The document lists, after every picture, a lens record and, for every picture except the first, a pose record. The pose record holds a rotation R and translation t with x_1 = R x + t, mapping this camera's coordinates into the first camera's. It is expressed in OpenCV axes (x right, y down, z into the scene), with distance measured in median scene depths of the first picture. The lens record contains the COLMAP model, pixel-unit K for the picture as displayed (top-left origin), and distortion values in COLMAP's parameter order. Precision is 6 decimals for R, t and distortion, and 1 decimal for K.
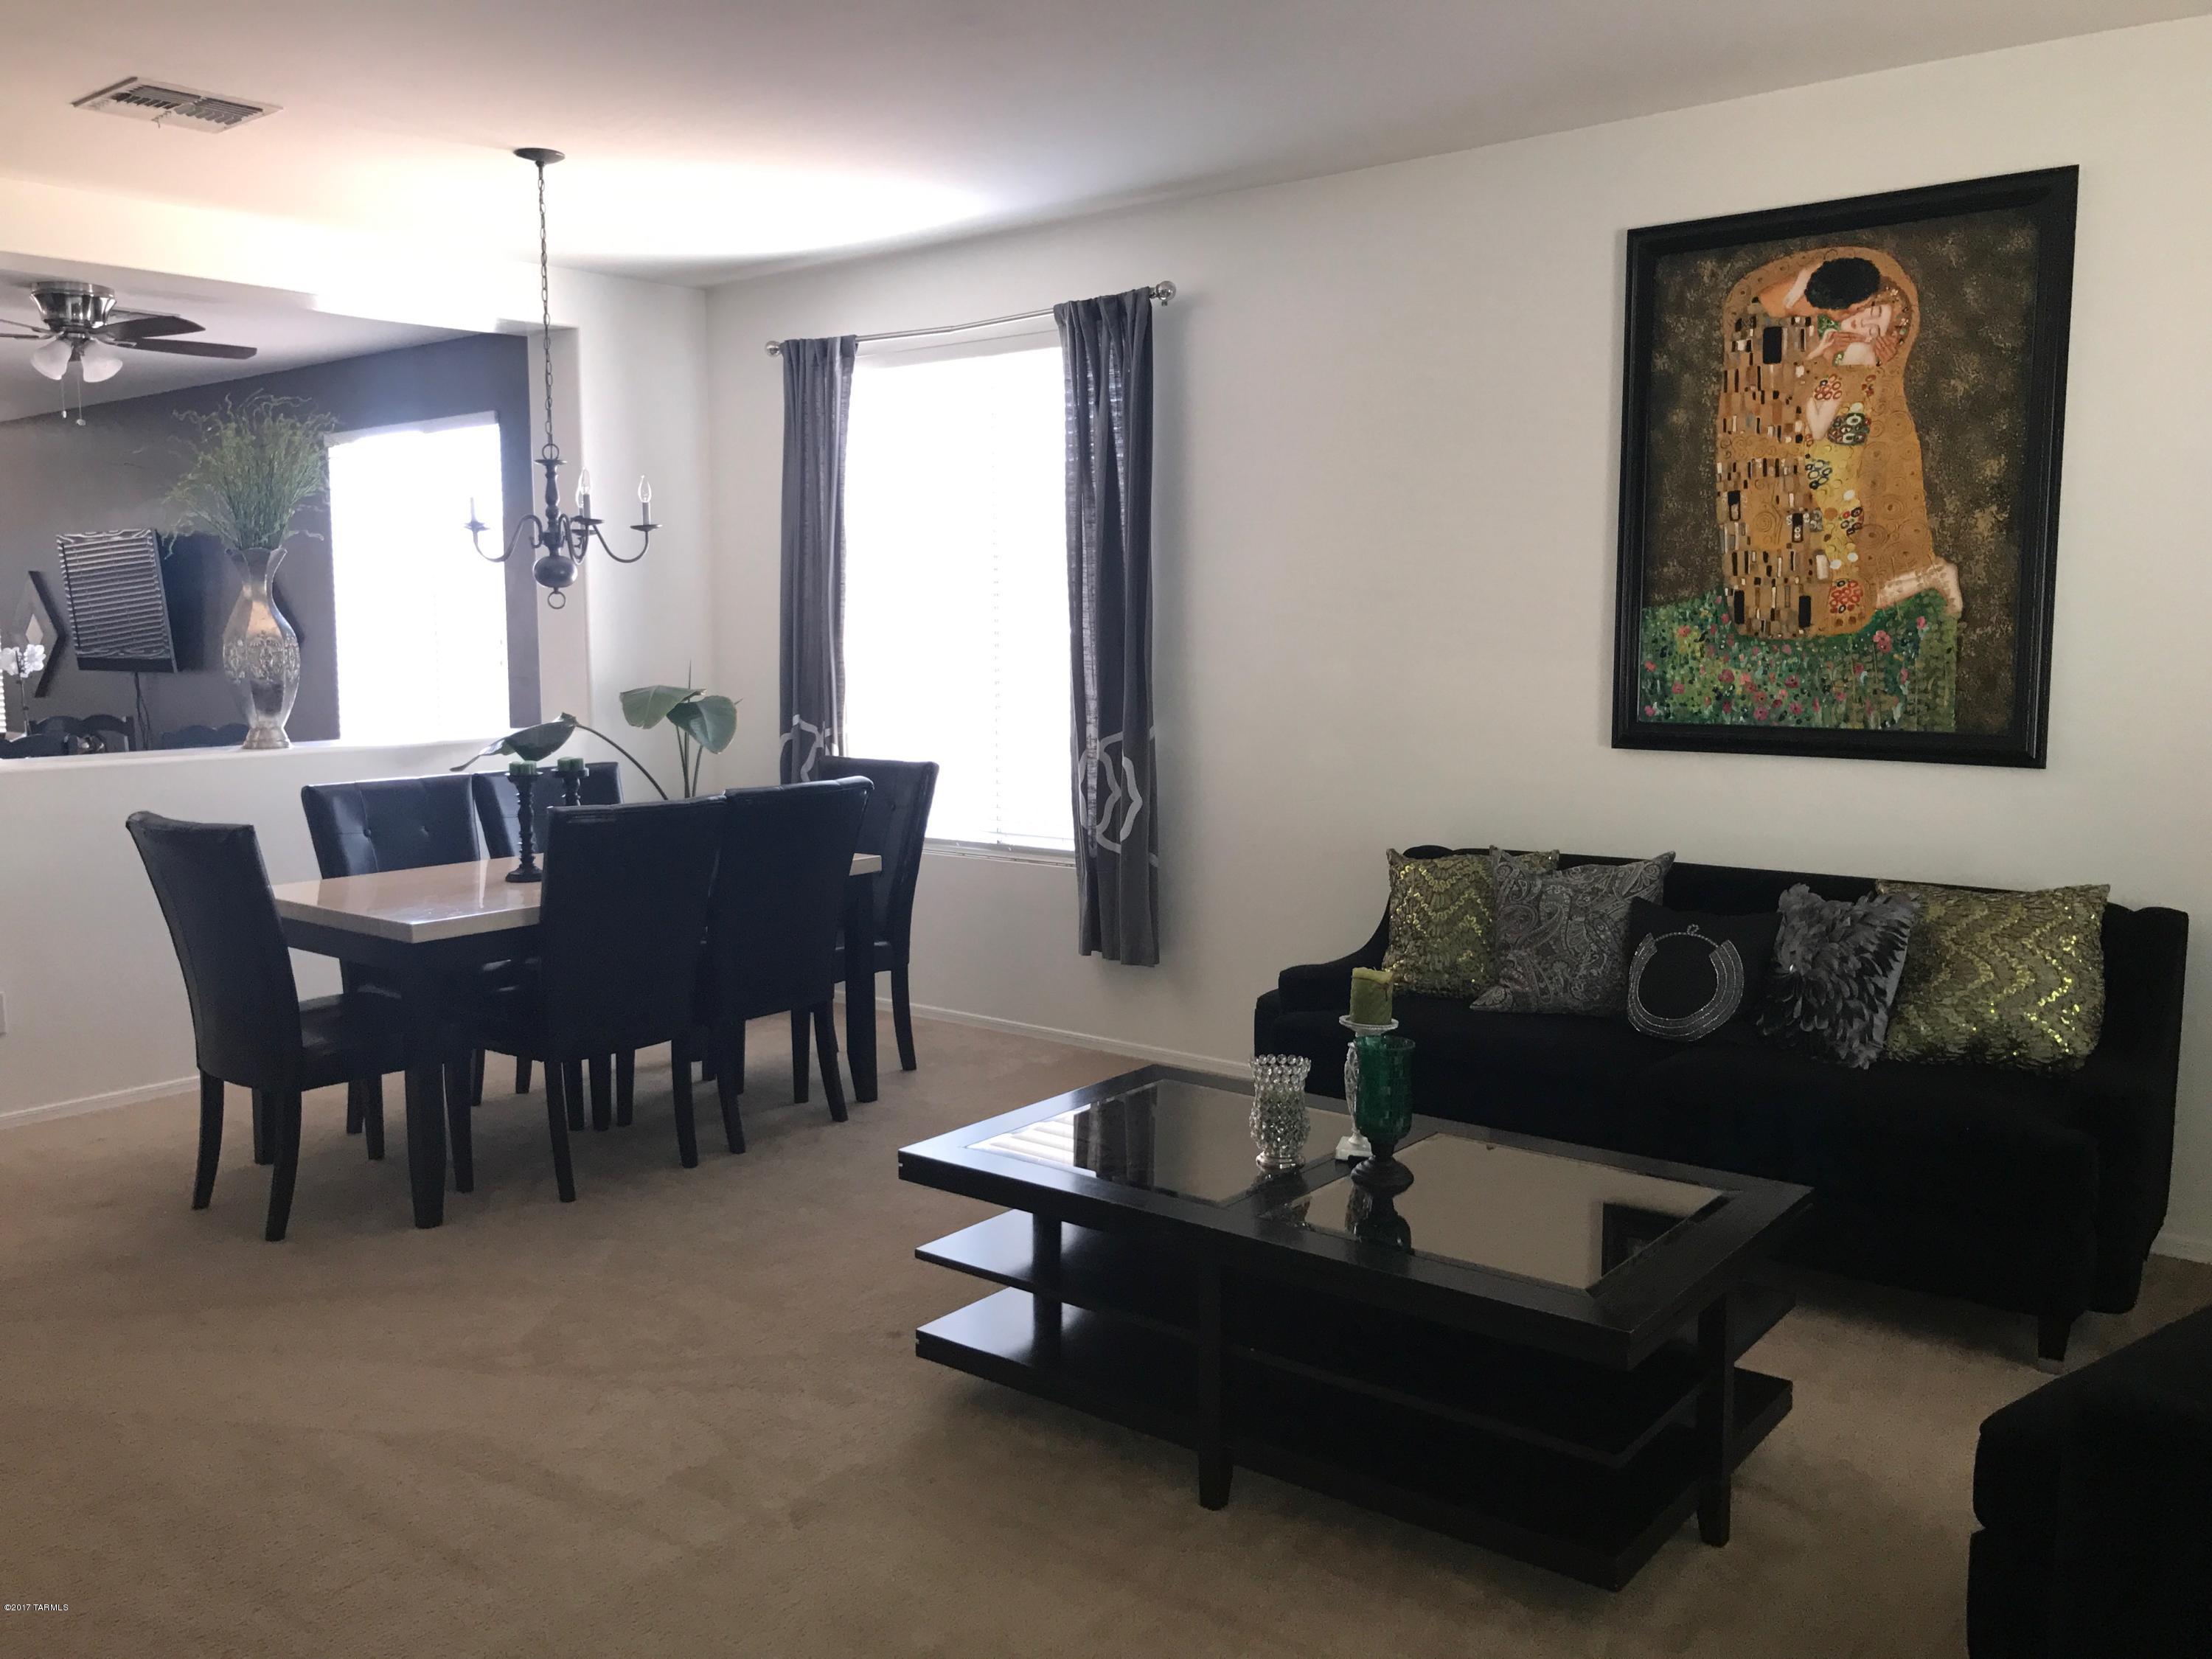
lens RADIAL K [[1801.7, 0, 1077.2], [0, 1801.7, 816.7], [0, 0, 1]] dist [0.013195, 0.002631]
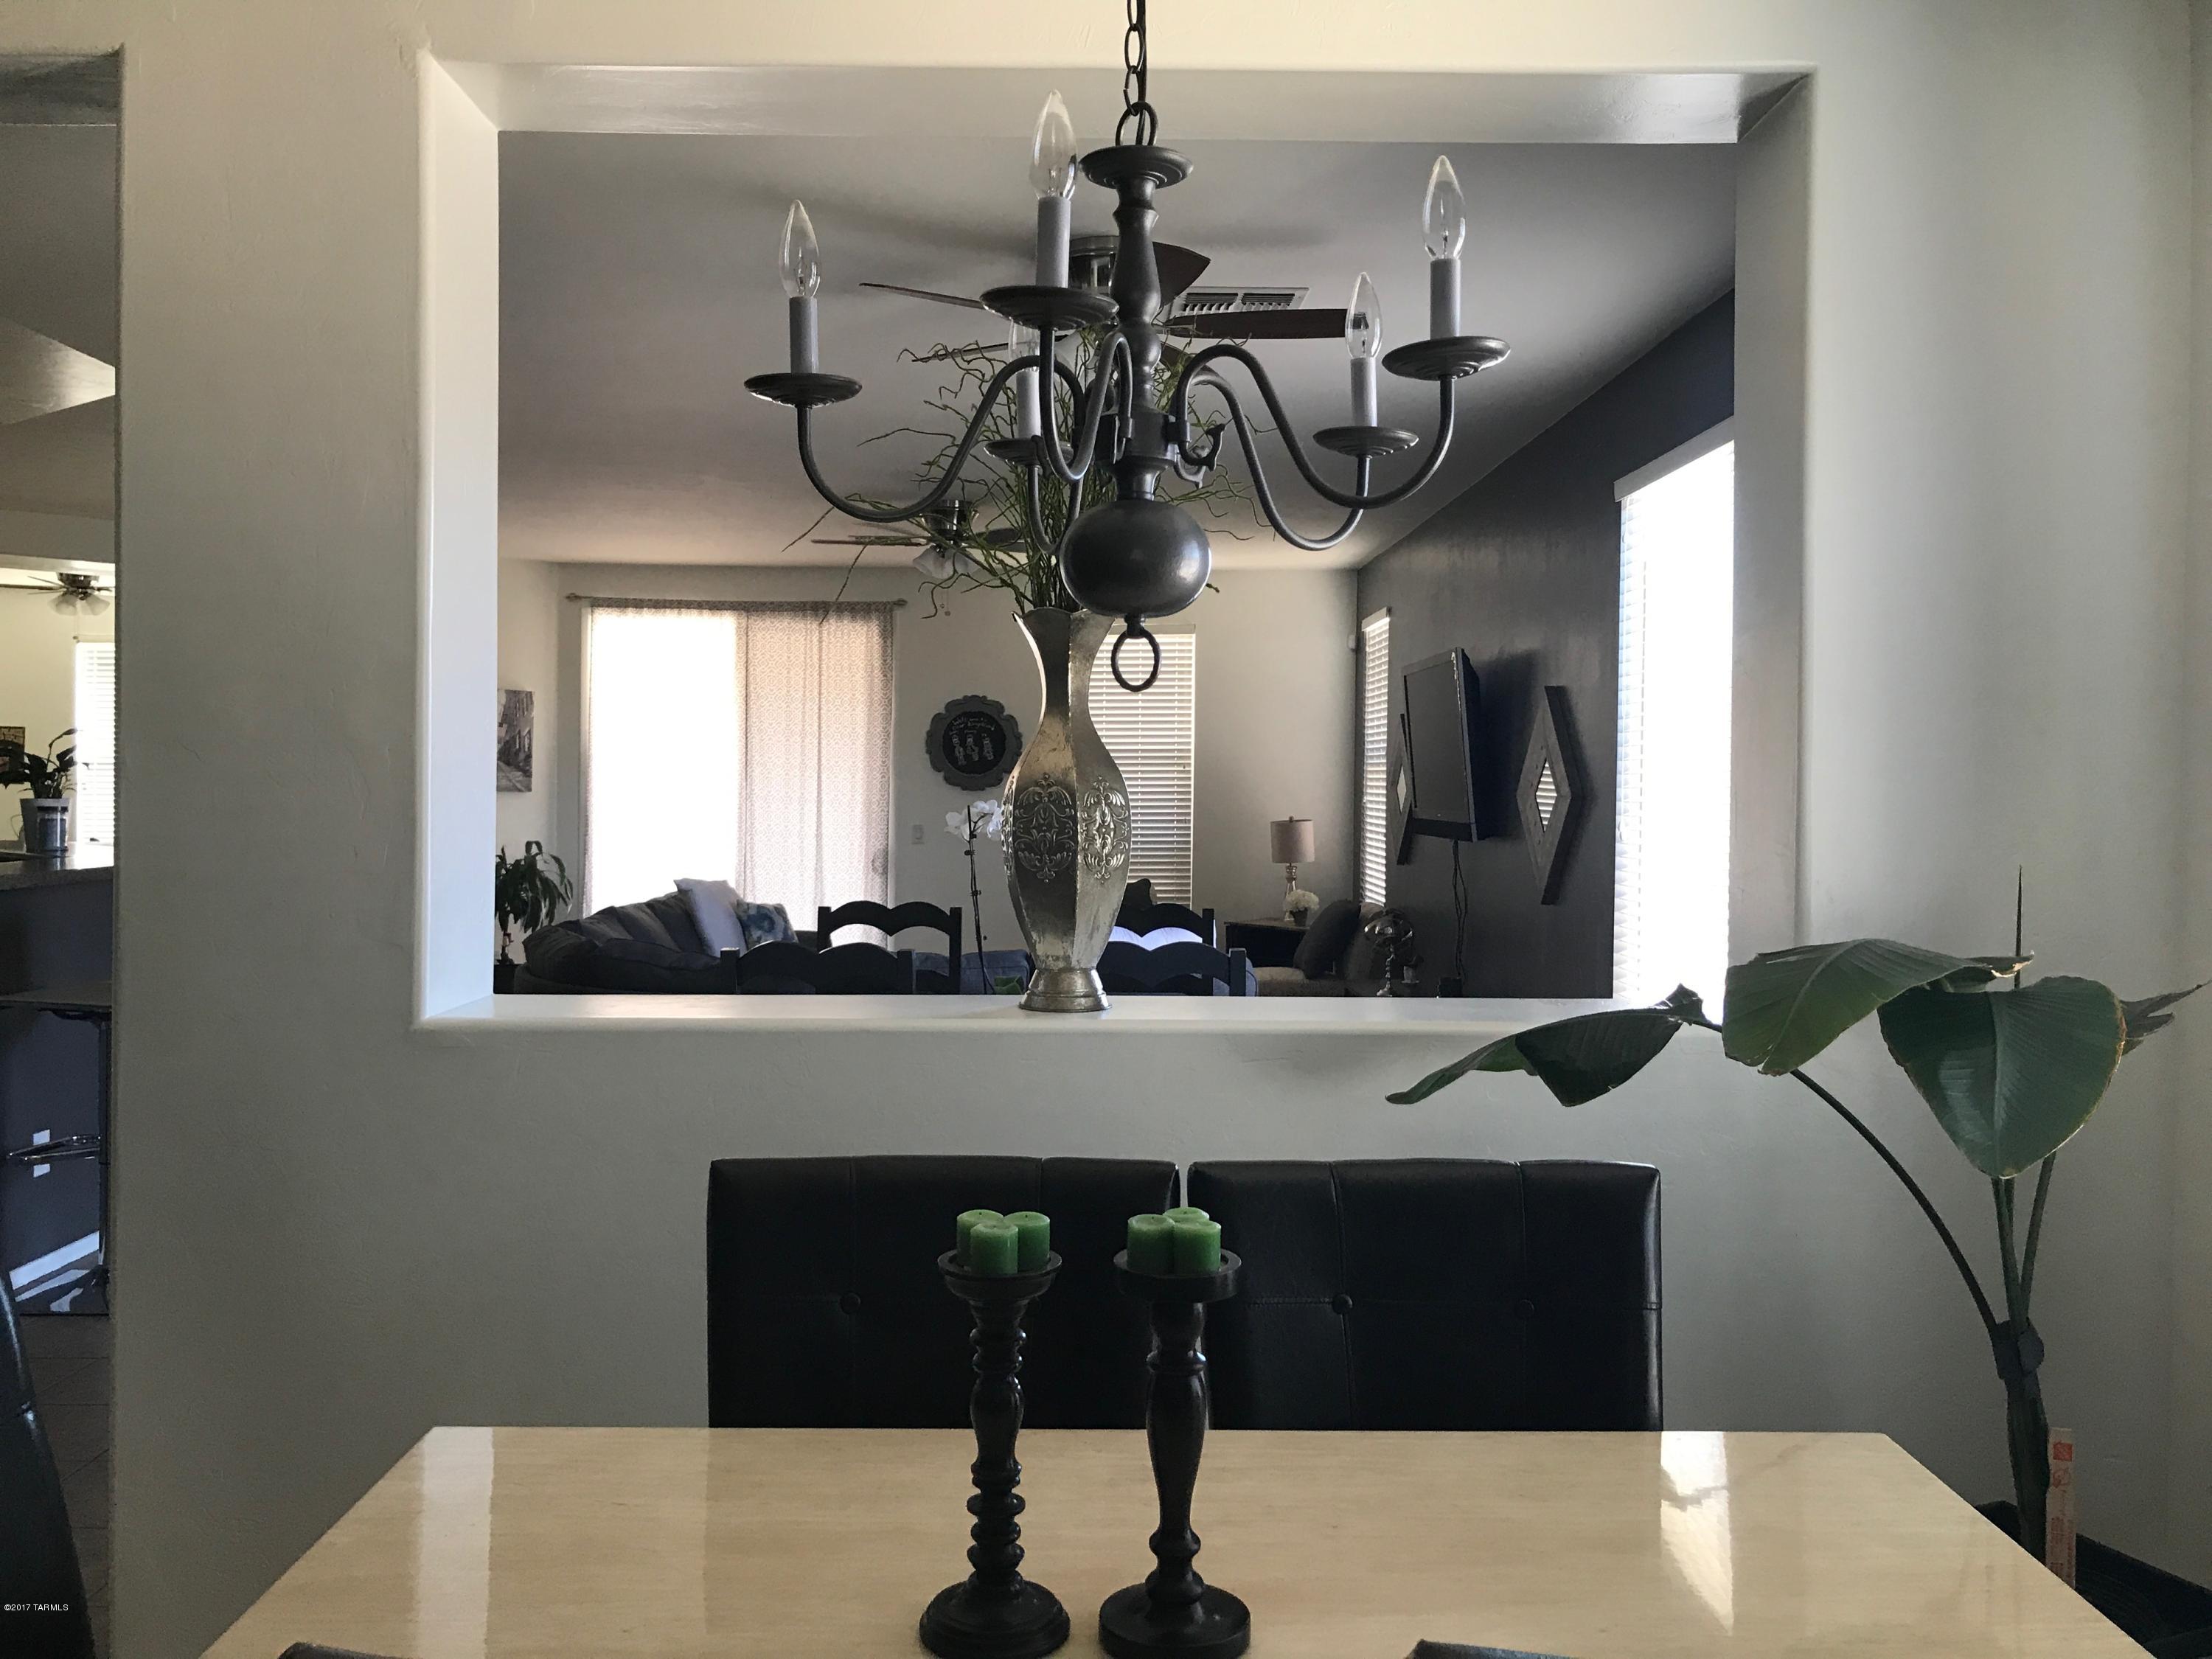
lens RADIAL K [[1801.7, 0, 1077.2], [0, 1801.7, 816.7], [0, 0, 1]] dist [0.013195, 0.002631]
pose [[0.641530, 0.028310, -0.766575, -0.058387], [-0.097741, 0.994190, -0.045082, -0.060803], [0.760845, 0.103848, 0.640570, 0.601734]]
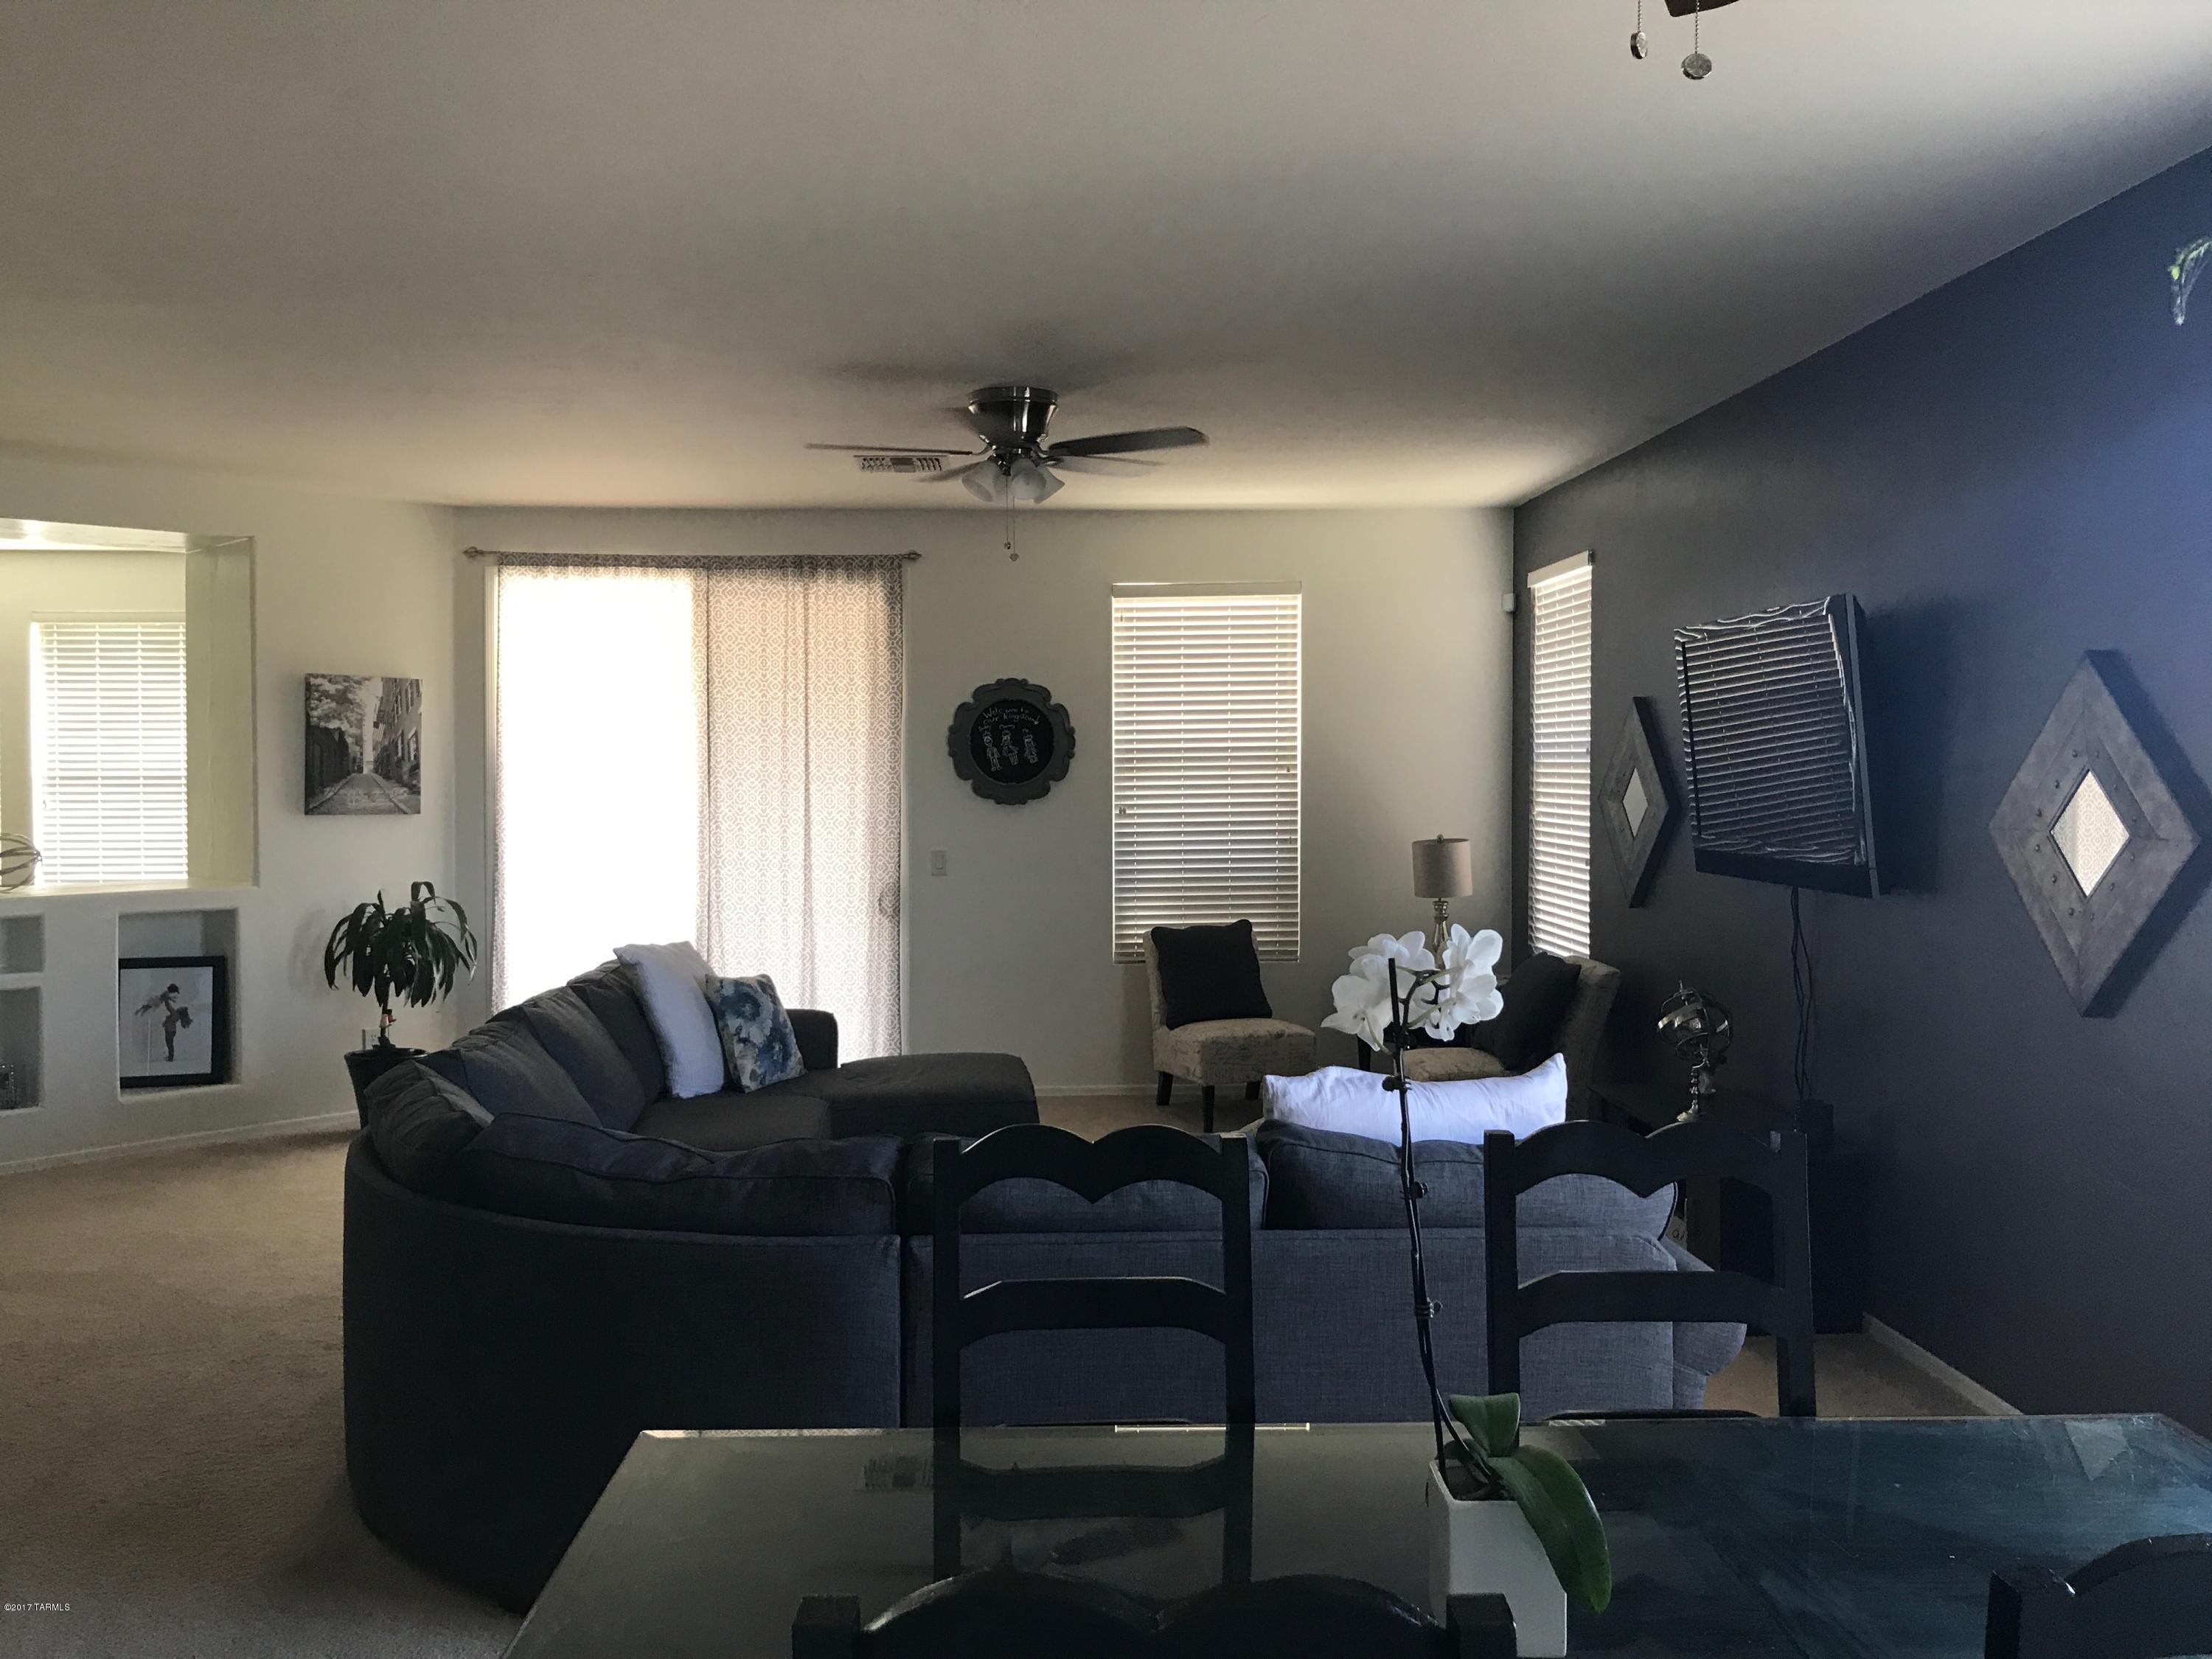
lens RADIAL K [[1813.9, 0, 1069.0], [0, 1813.9, 823.7], [0, 0, 1]] dist [-0.003971, 0.094452]
pose [[0.660766, 0.029266, -0.750021, -0.423333], [-0.084427, 0.995796, -0.035524, -0.095856], [0.745828, 0.086795, 0.660460, 0.789135]]
